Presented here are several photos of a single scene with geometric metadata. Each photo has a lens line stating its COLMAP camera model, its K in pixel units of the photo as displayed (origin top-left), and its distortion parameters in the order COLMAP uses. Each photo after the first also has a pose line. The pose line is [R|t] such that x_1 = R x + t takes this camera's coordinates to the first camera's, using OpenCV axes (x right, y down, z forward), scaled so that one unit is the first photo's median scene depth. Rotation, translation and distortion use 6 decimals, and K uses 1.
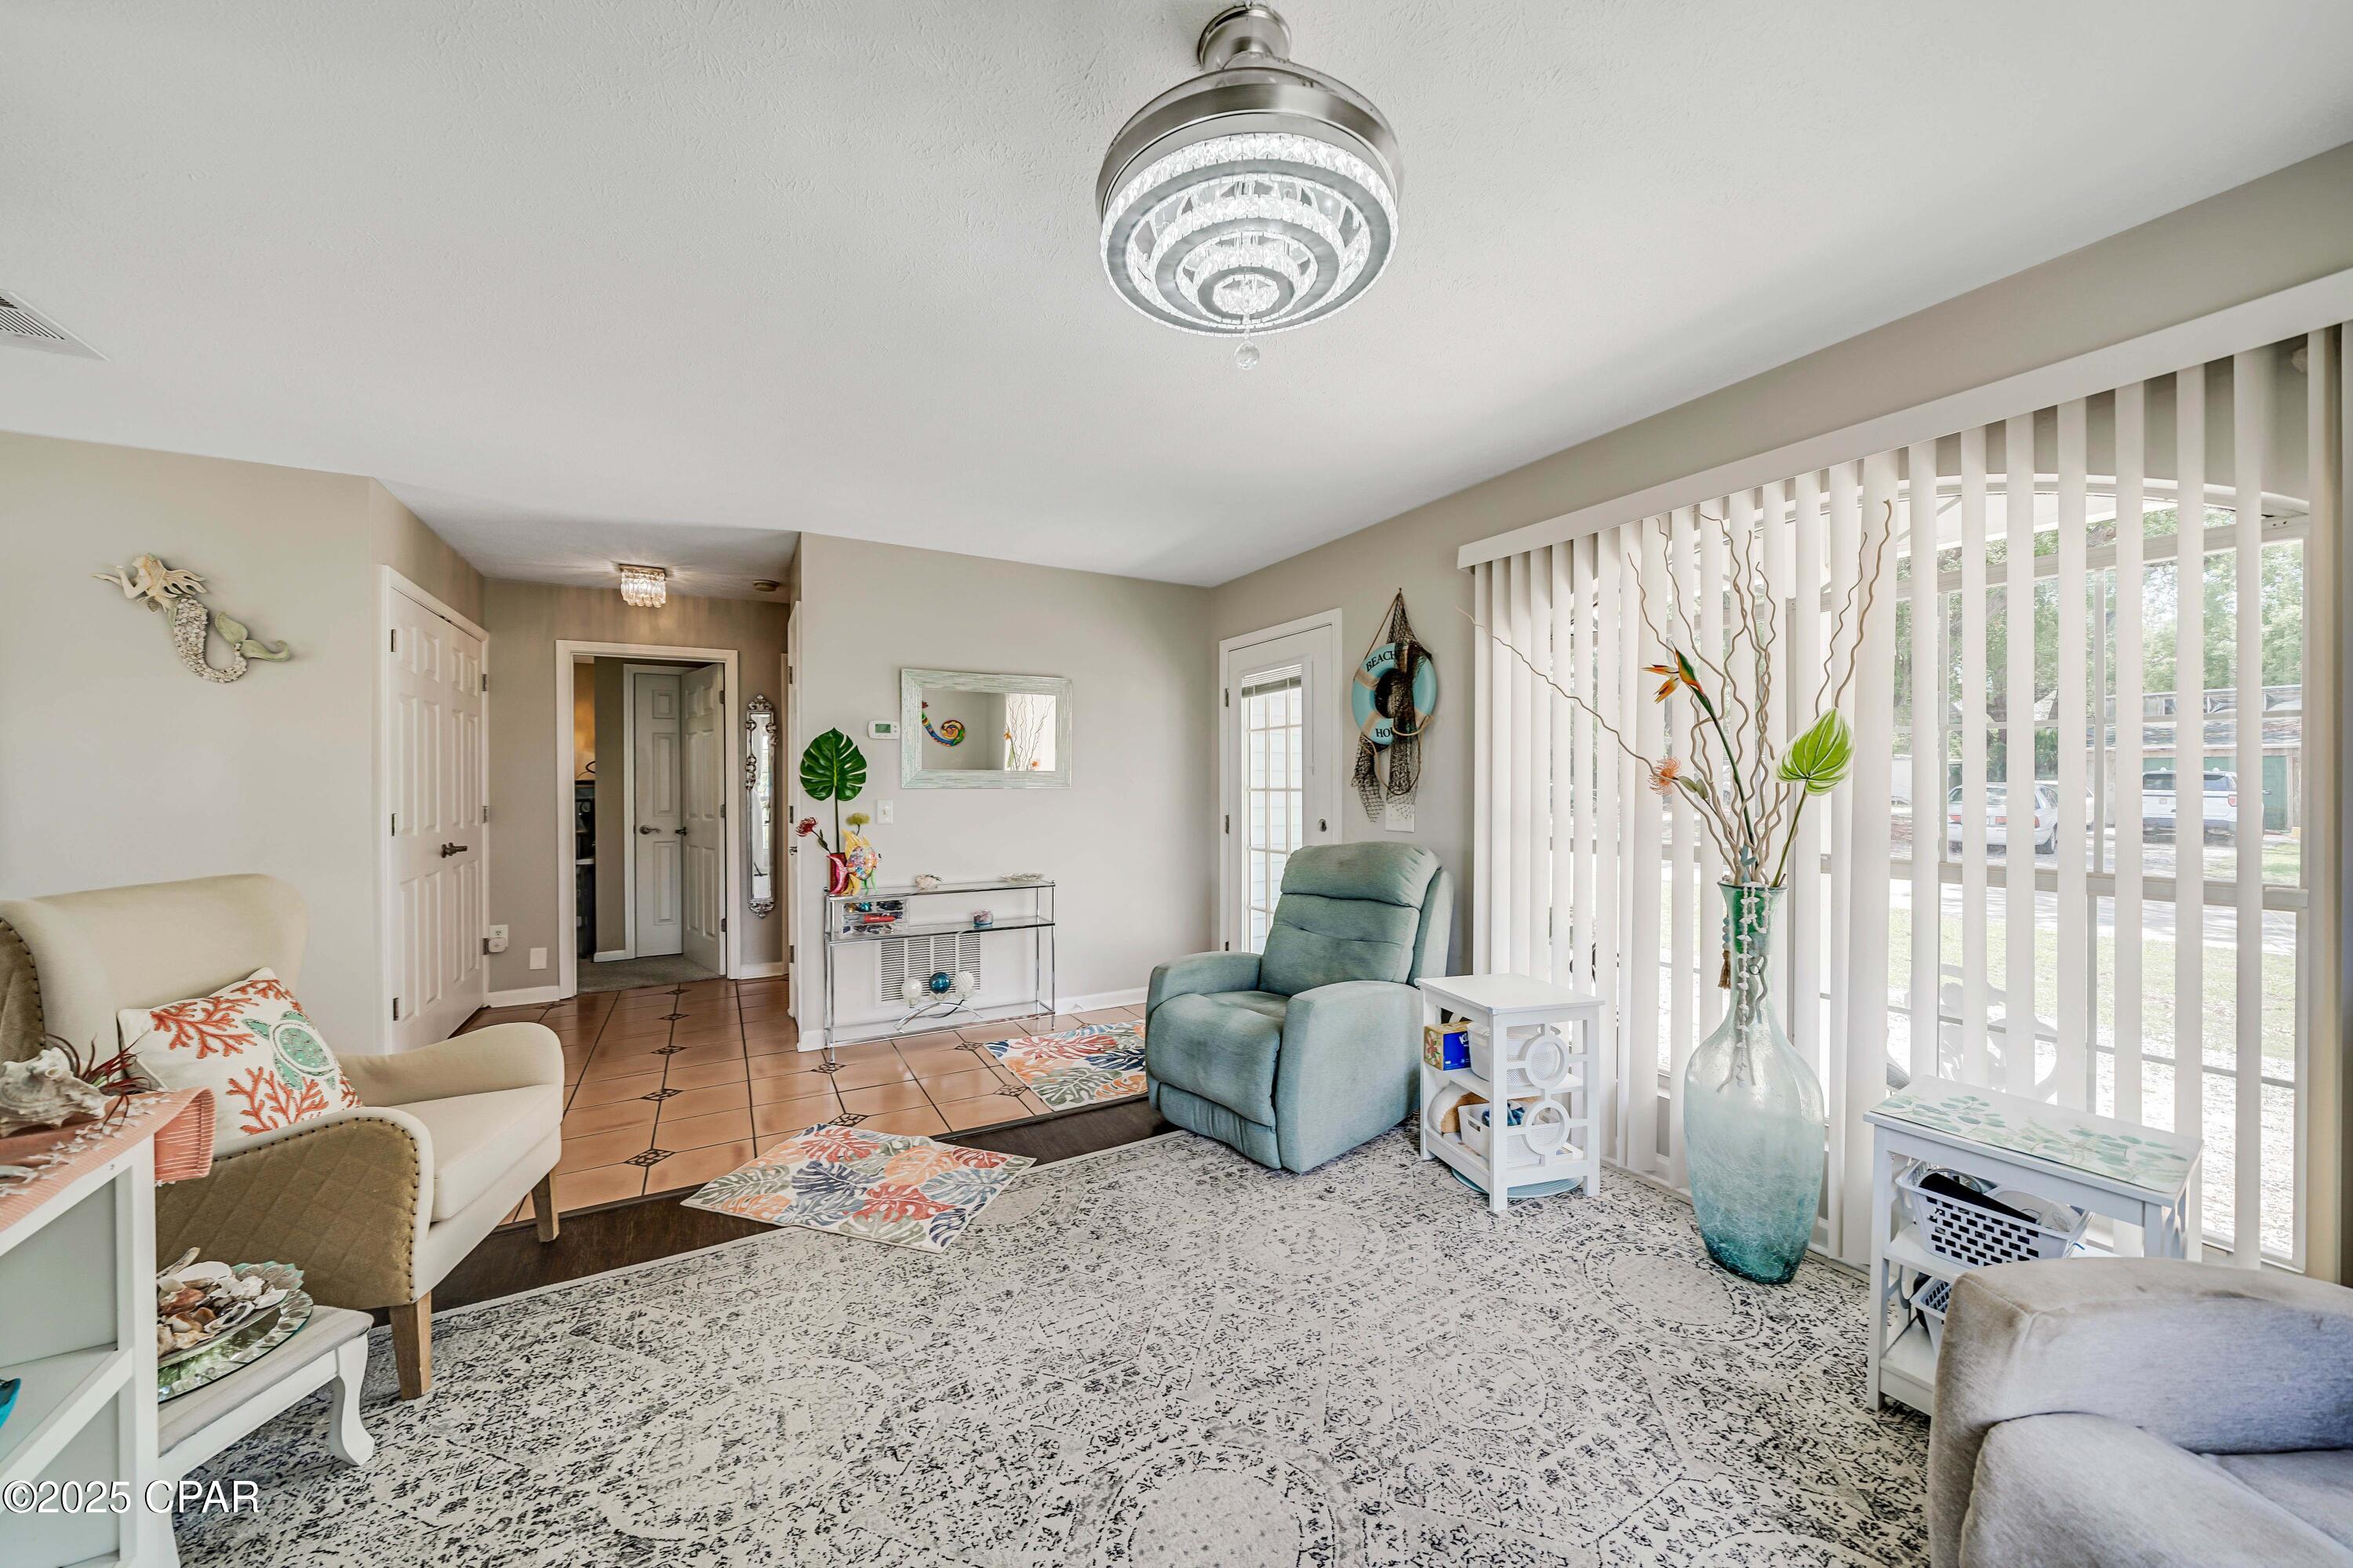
lens RADIAL K [[814.2, 0, 1157.8], [0, 814.2, 786.4], [0, 0, 1]] dist [-0.000748, -0.001531]
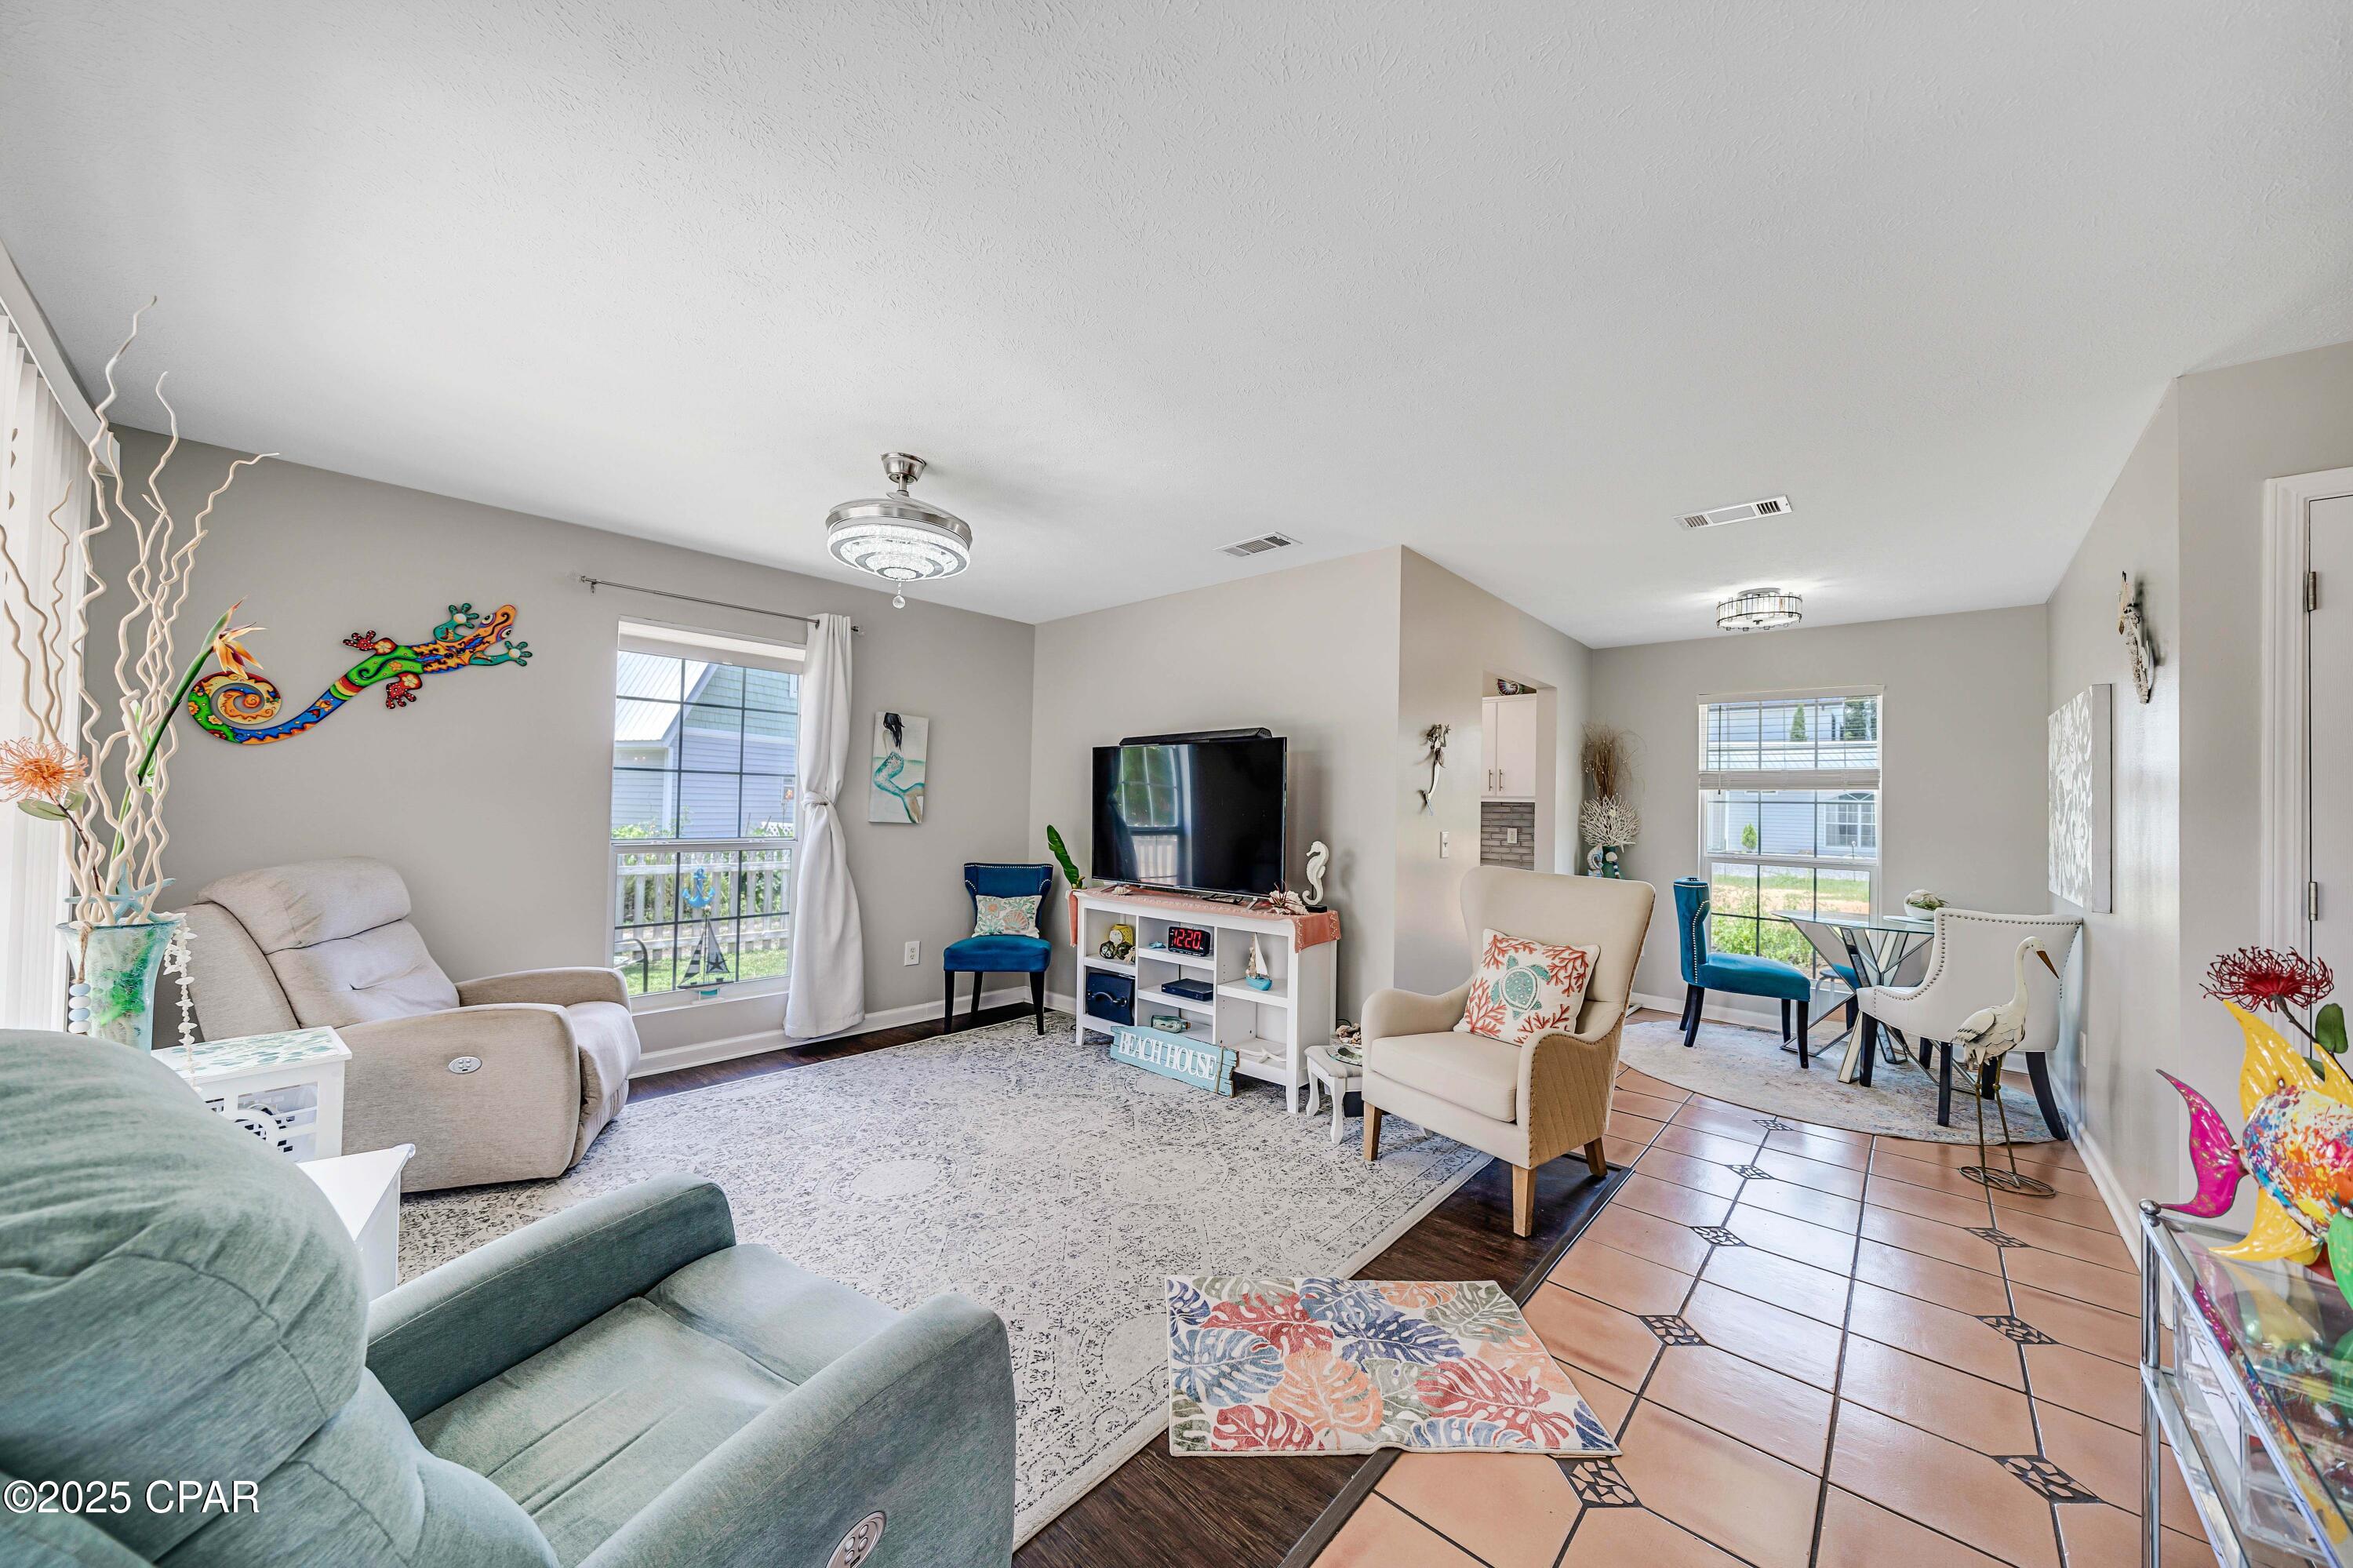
lens RADIAL K [[809.5, 0, 1176.5], [0, 809.5, 784.0], [0, 0, 1]] dist [-0.001587, -0.000081]
pose [[-0.943616, -0.028390, -0.329821, 0.062241], [-0.022856, 0.999526, -0.020643, -0.012759], [0.330251, -0.011941, -0.943818, 1.850856]]
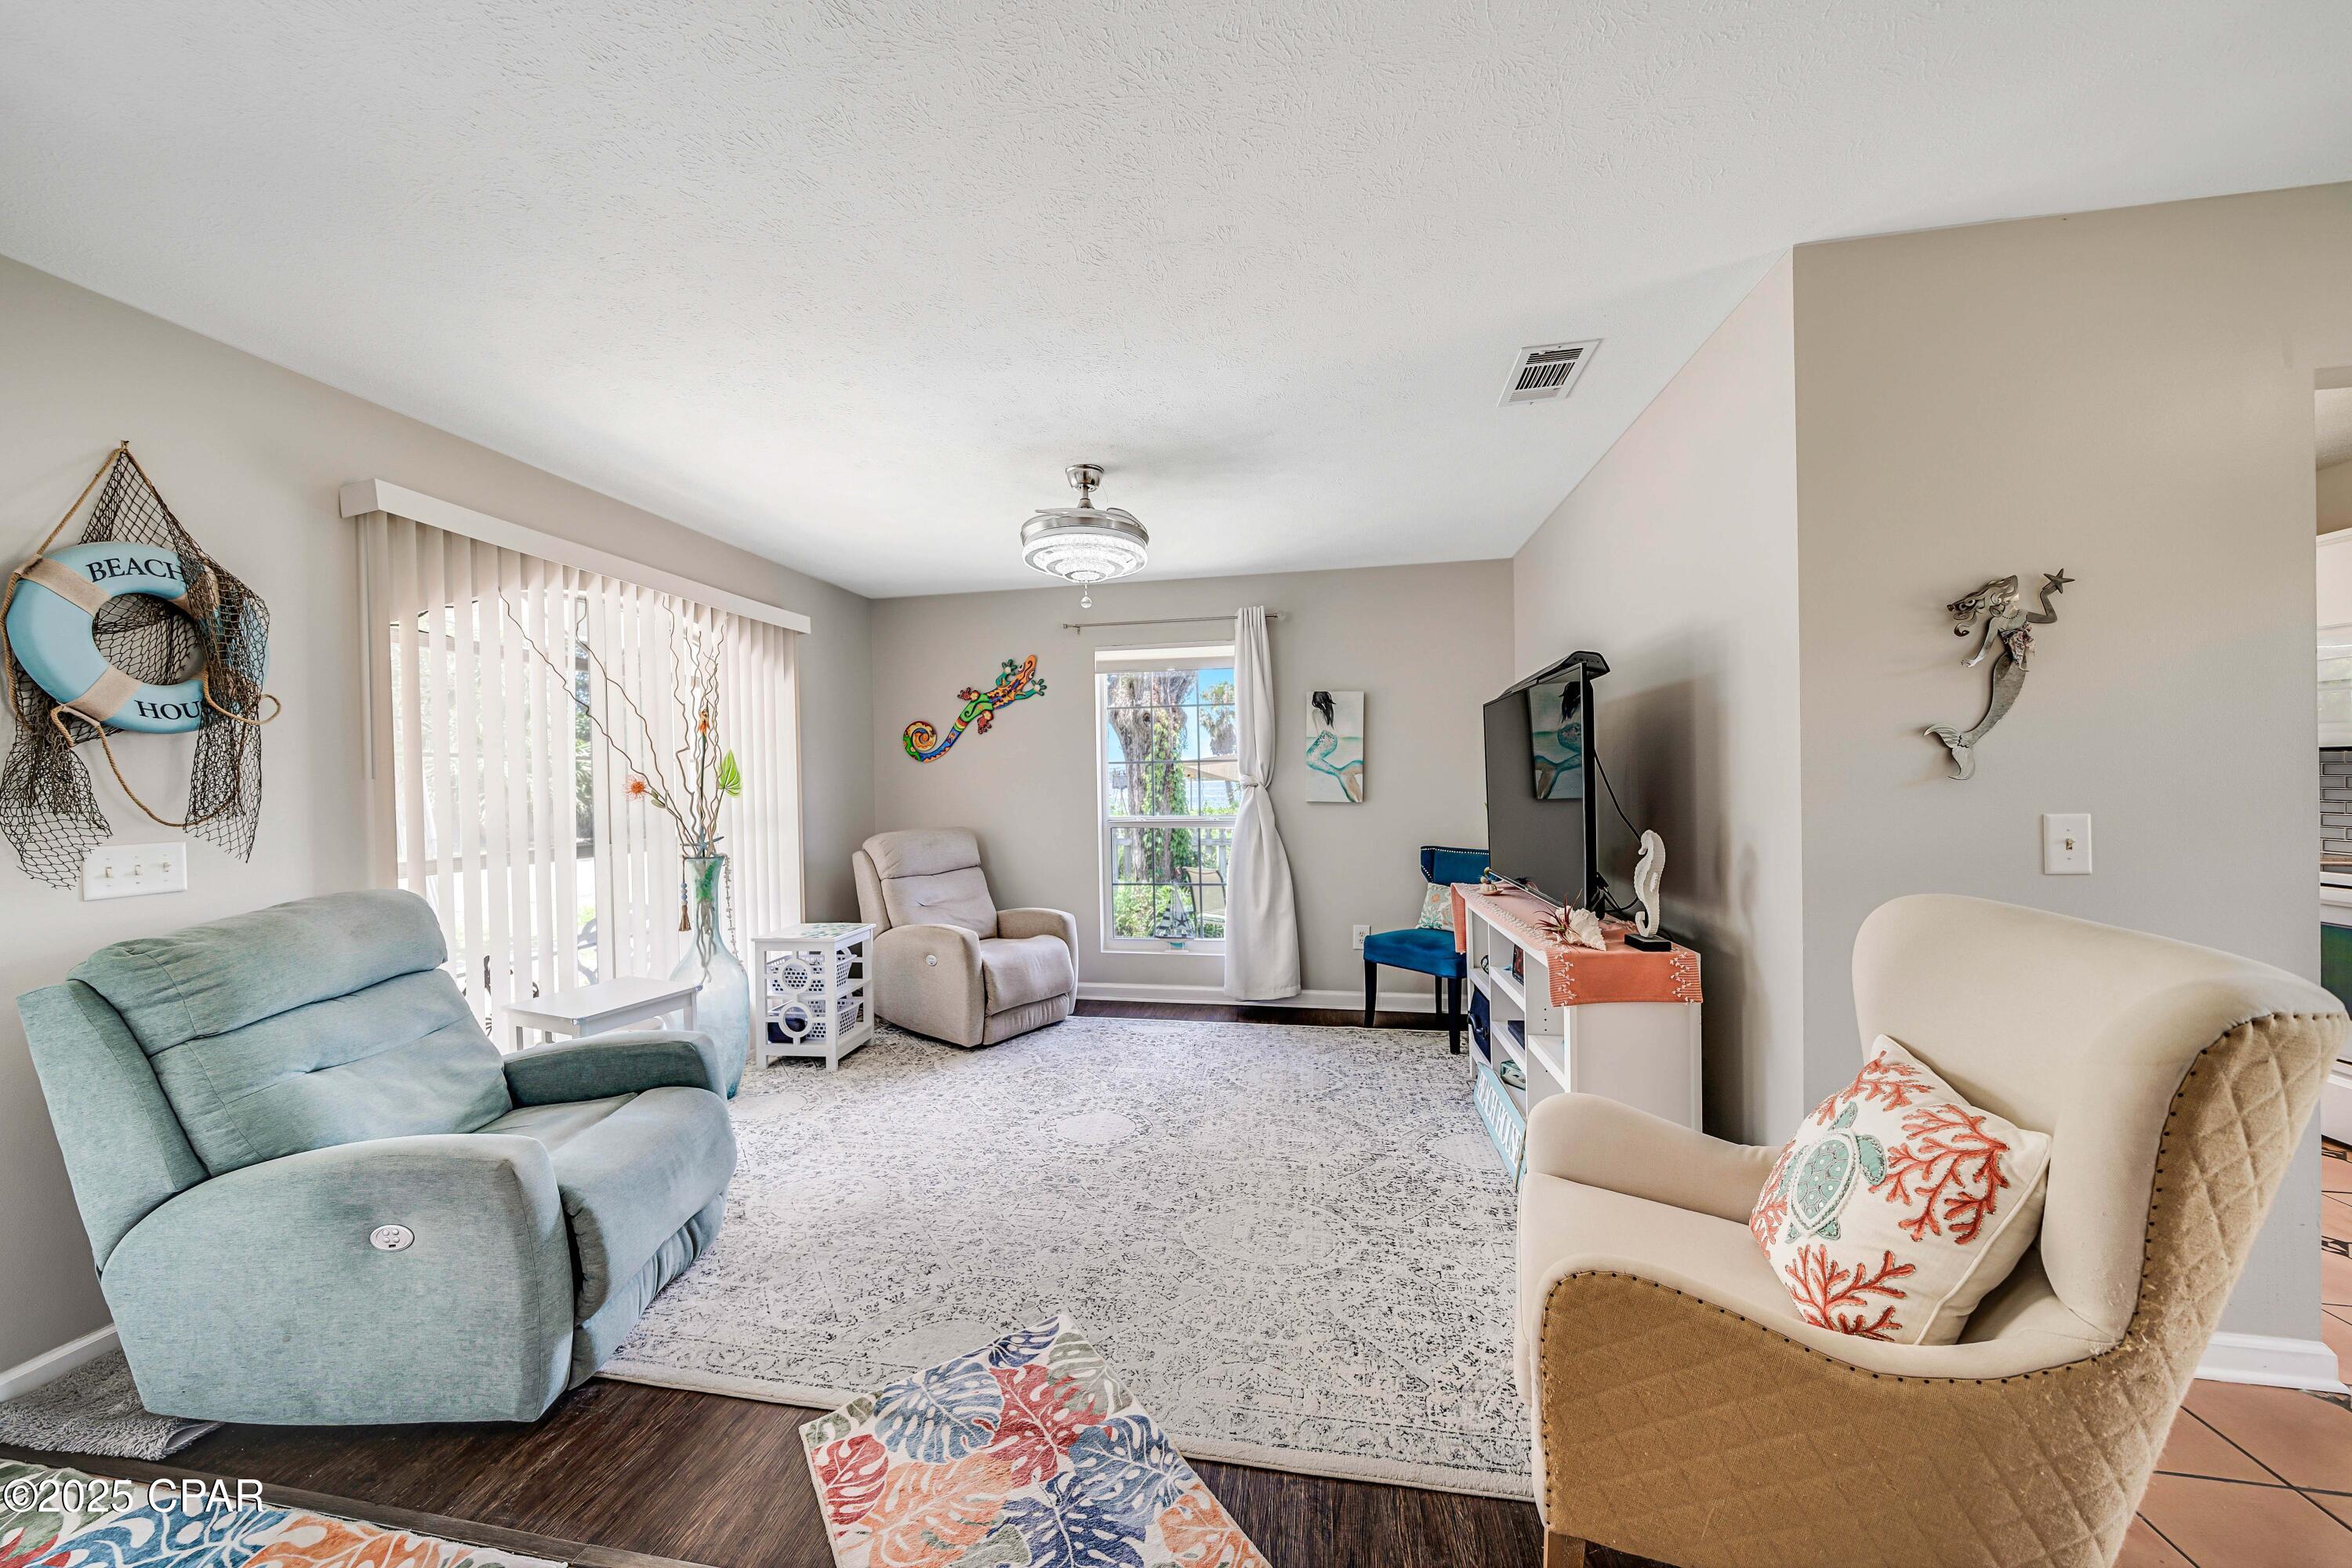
lens RADIAL K [[816.9, 0, 1166.7], [0, 816.9, 783.9], [0, 0, 1]] dist [-0.004731, 0.000169]
pose [[-0.779036, 0.010993, 0.626883, -0.875120], [0.021079, 0.999740, 0.008664, -0.012916], [-0.626625, 0.019964, -0.779065, 1.530742]]
